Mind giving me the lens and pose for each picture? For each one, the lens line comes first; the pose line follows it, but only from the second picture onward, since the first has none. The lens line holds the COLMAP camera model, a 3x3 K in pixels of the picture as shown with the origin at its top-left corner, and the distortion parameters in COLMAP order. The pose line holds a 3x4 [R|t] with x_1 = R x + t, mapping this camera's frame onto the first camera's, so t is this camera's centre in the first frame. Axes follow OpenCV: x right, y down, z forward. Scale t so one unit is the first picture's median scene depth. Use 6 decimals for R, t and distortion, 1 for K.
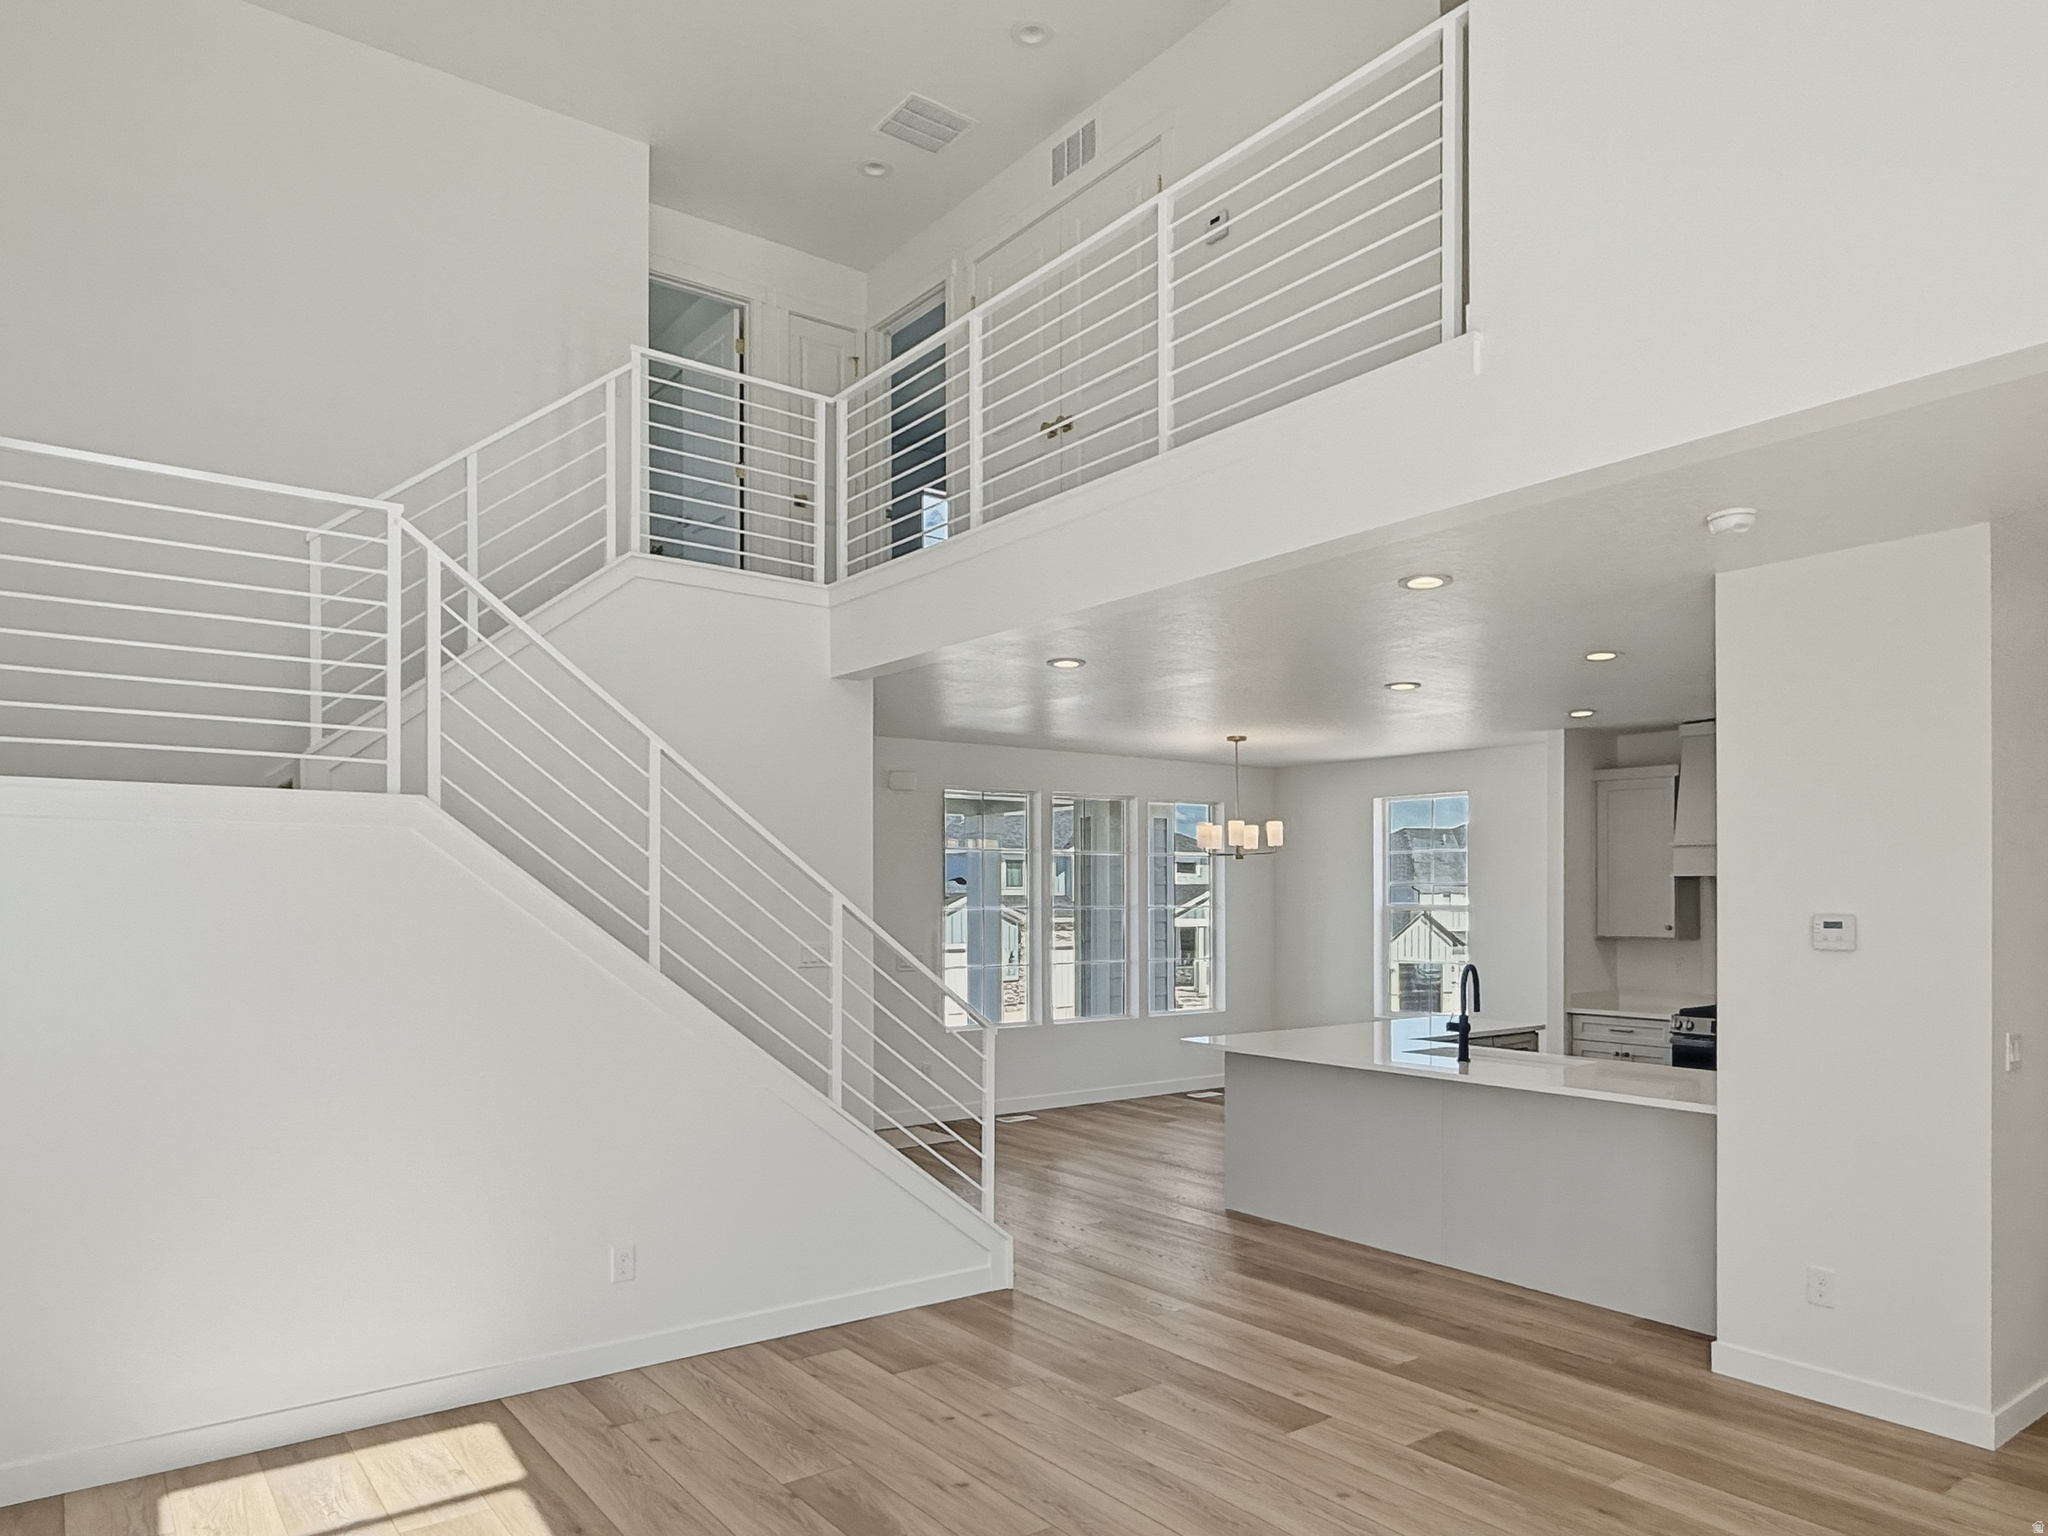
lens RADIAL K [[1344.9, 0, 1026.6], [0, 1344.9, 905.8], [0, 0, 1]] dist [0.001699, 0.002089]
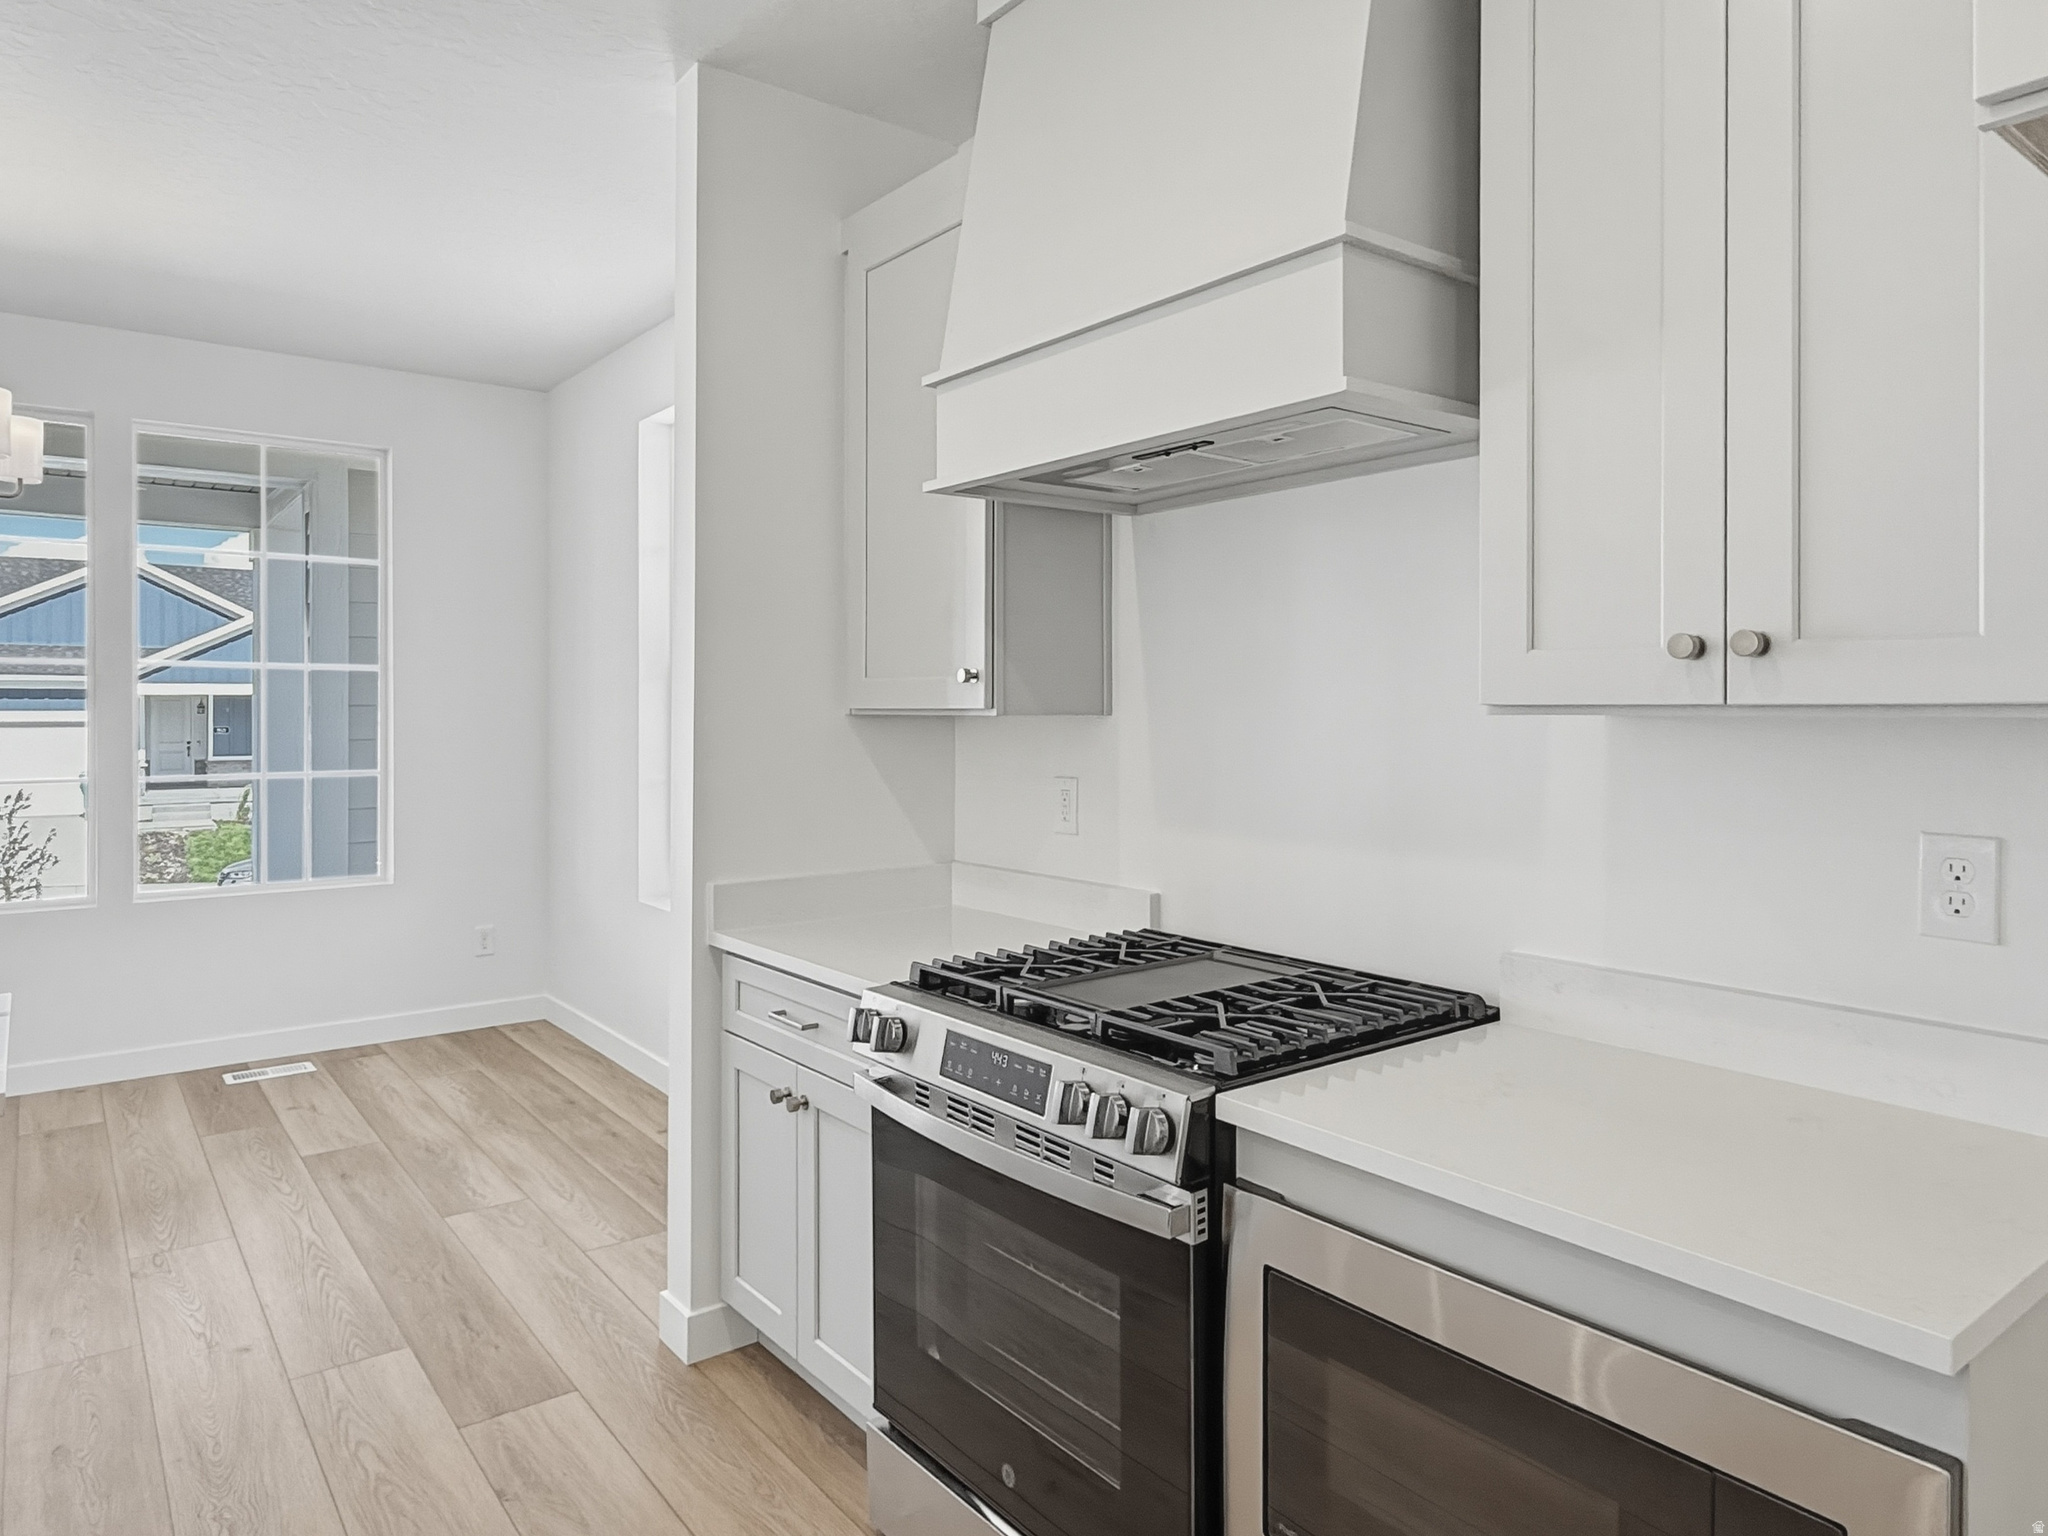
lens RADIAL K [[1285.5, 0, 1029.0], [0, 1285.5, 719.8], [0, 0, 1]] dist [-0.003382, -0.003560]
pose [[0.999967, 0.000403, 0.008078, 0.491402], [-0.000420, 0.999998, 0.002050, 0.025792], [-0.008077, -0.002053, 0.999965, 0.715826]]
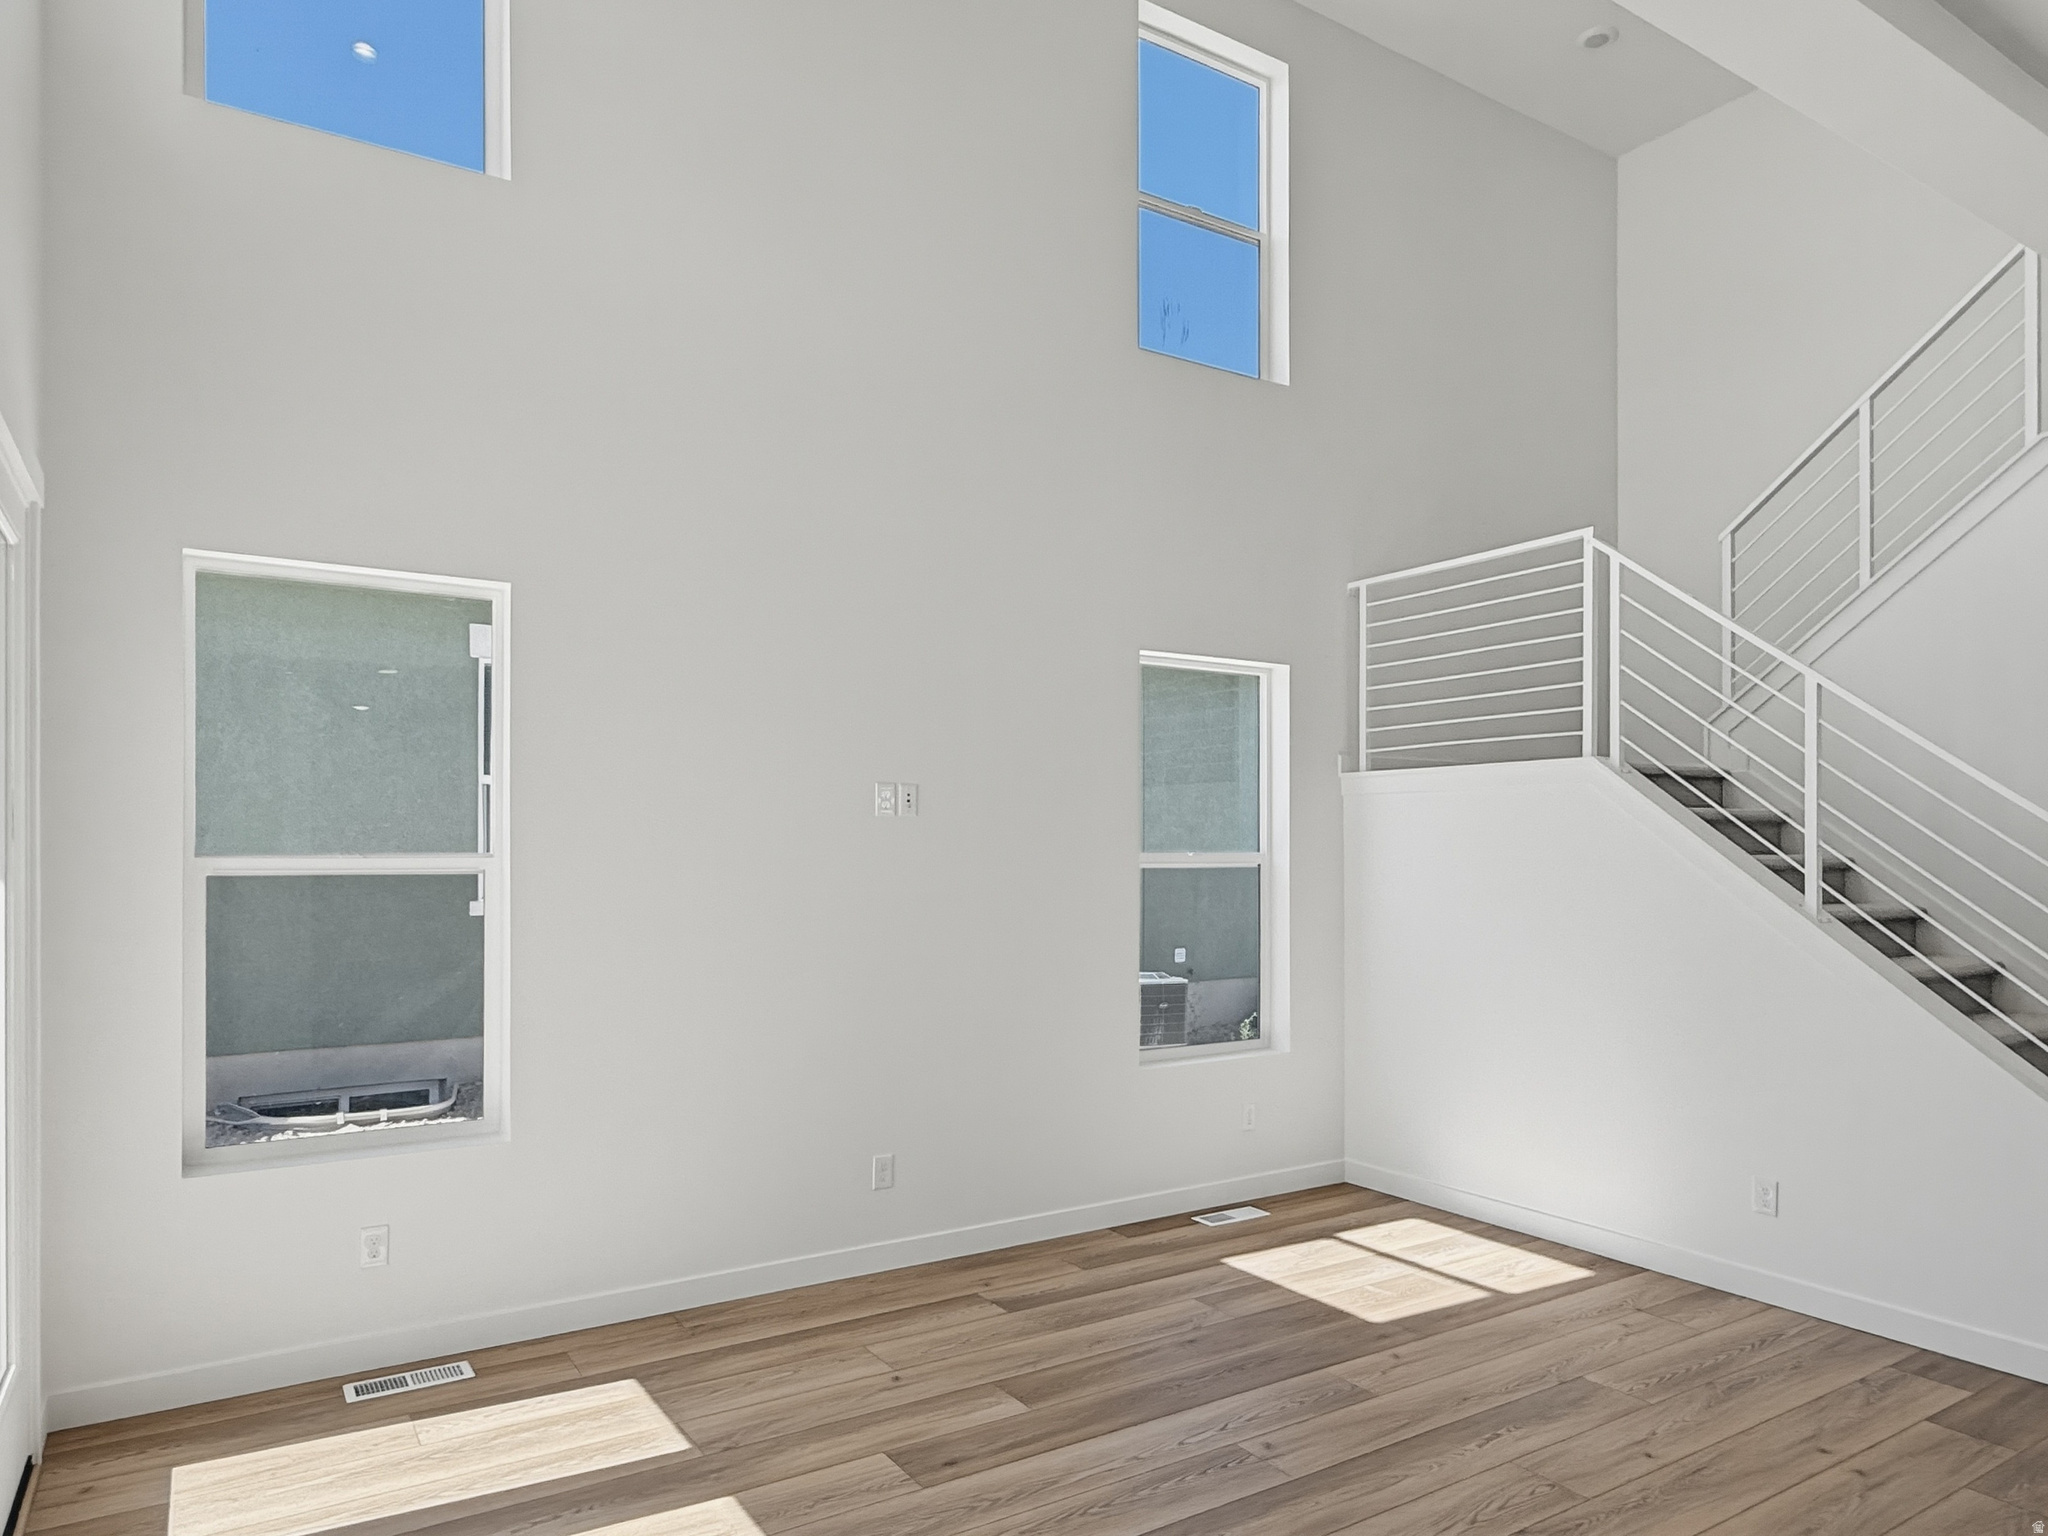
lens RADIAL K [[1273.3, 0, 1027.2], [0, 1273.3, 856.2], [0, 0, 1]] dist [-0.005225, -0.001305]
pose [[-0.085303, -0.001602, -0.996354, 0.381302], [-0.001298, 0.999998, -0.001497, 0.006372], [0.996354, 0.001166, -0.085305, 0.285425]]
